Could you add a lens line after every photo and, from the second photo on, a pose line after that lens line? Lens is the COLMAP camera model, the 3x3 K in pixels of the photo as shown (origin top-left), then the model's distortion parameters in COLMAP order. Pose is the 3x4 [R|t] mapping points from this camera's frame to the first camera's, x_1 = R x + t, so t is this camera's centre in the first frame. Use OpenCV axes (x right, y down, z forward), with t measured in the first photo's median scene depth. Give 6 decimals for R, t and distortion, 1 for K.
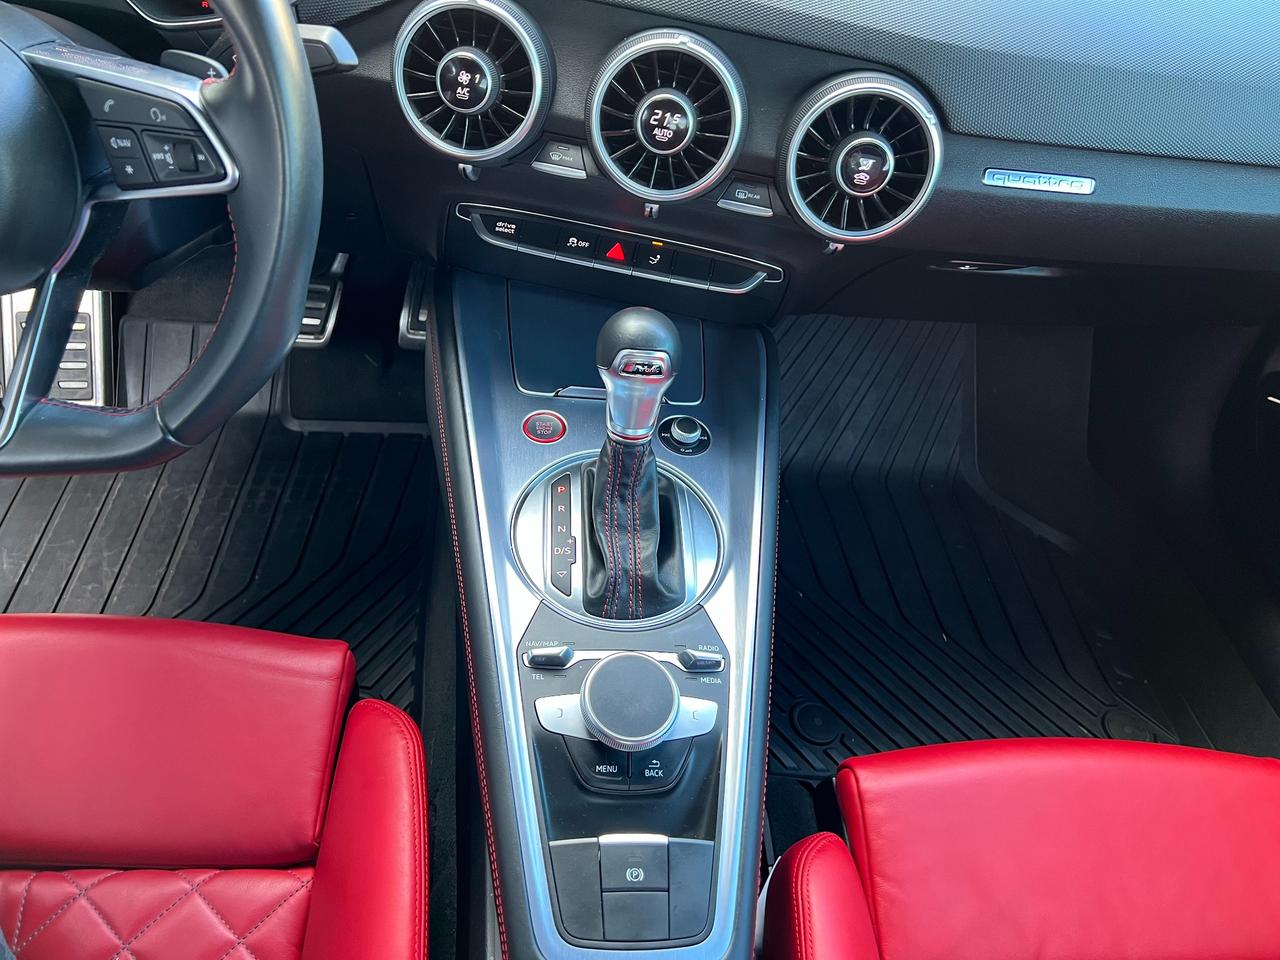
lens RADIAL K [[948.4, 0, 621.1], [0, 948.4, 484.2], [0, 0, 1]] dist [0.088424, -0.165601]
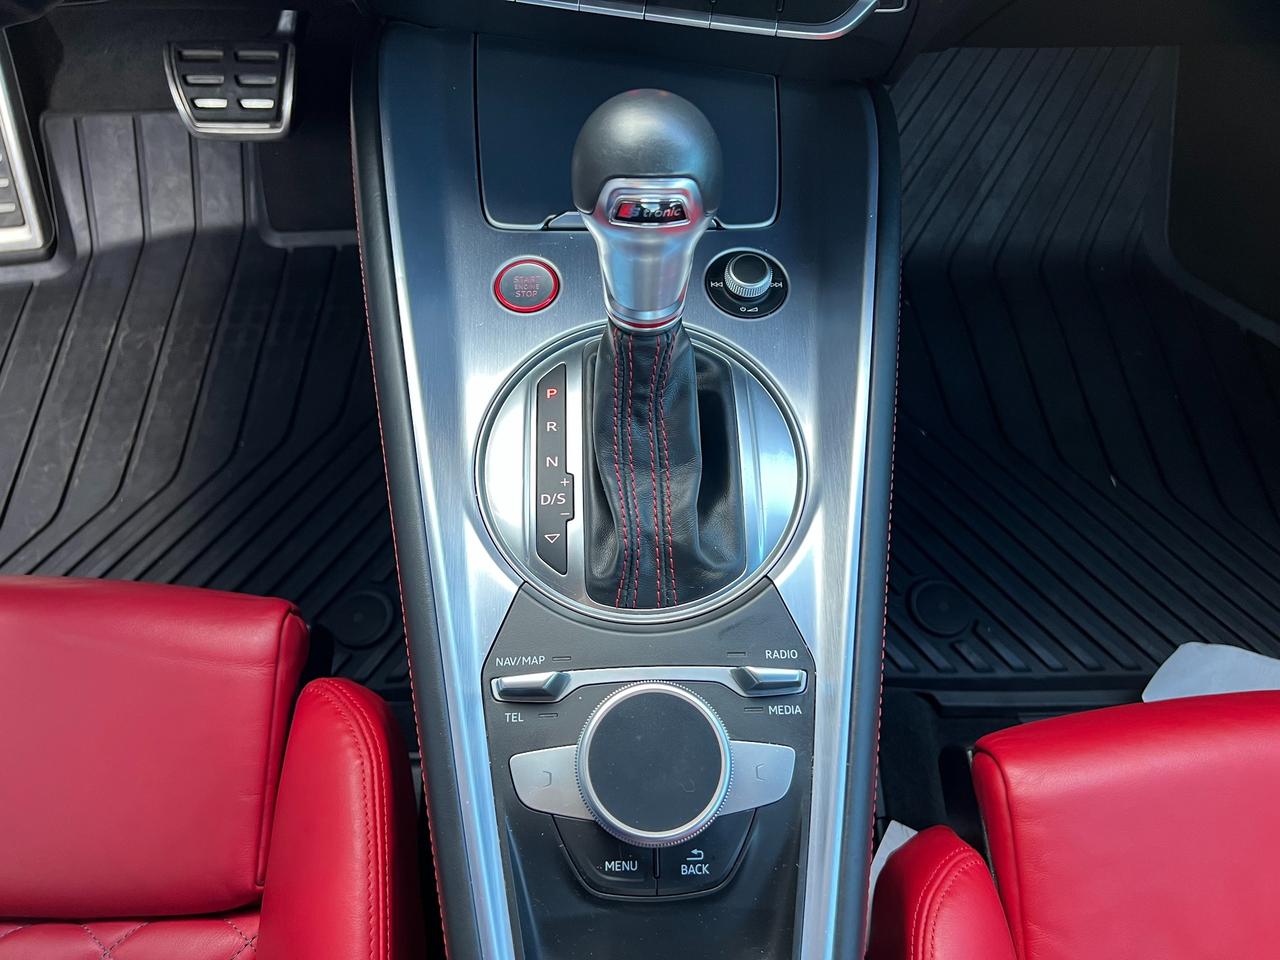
lens RADIAL K [[959.2, 0, 640.0], [0, 959.2, 480.0], [0, 0, 1]] dist [0.052023, -0.073340]
pose [[0.994527, -0.035430, -0.098284, 0.056598], [0.059541, 0.965230, 0.254533, -0.096277], [0.085849, -0.258992, 0.962057, 0.347459]]
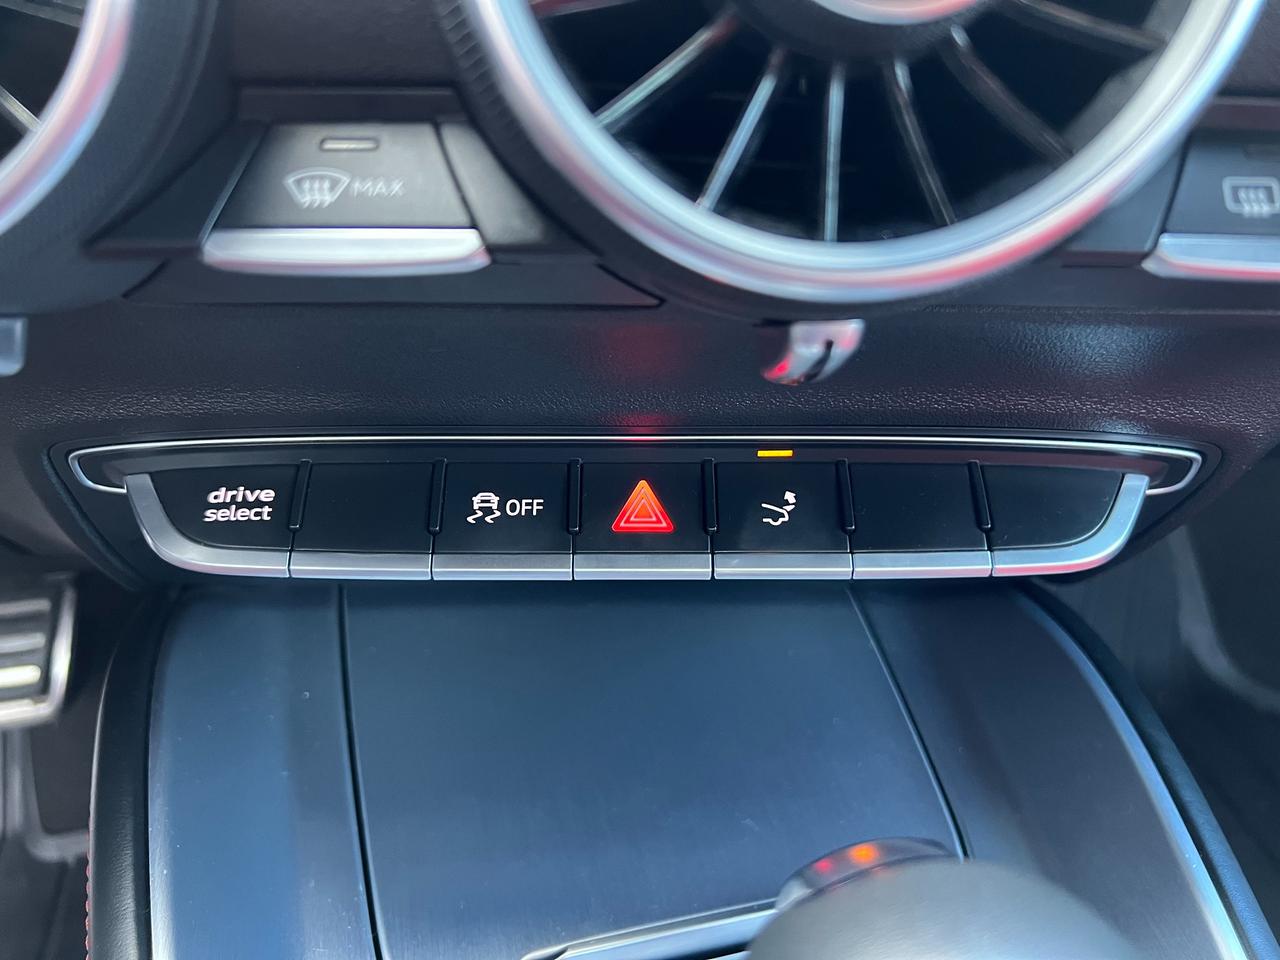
lens RADIAL K [[962.4, 0, 659.4], [0, 962.4, 460.3], [0, 0, 1]] dist [0.061220, -0.101756]
pose [[0.975468, -0.197110, 0.098032, -0.025180], [0.209909, 0.967003, -0.144374, -0.213480], [-0.066340, 0.161411, 0.984655, 0.705638]]
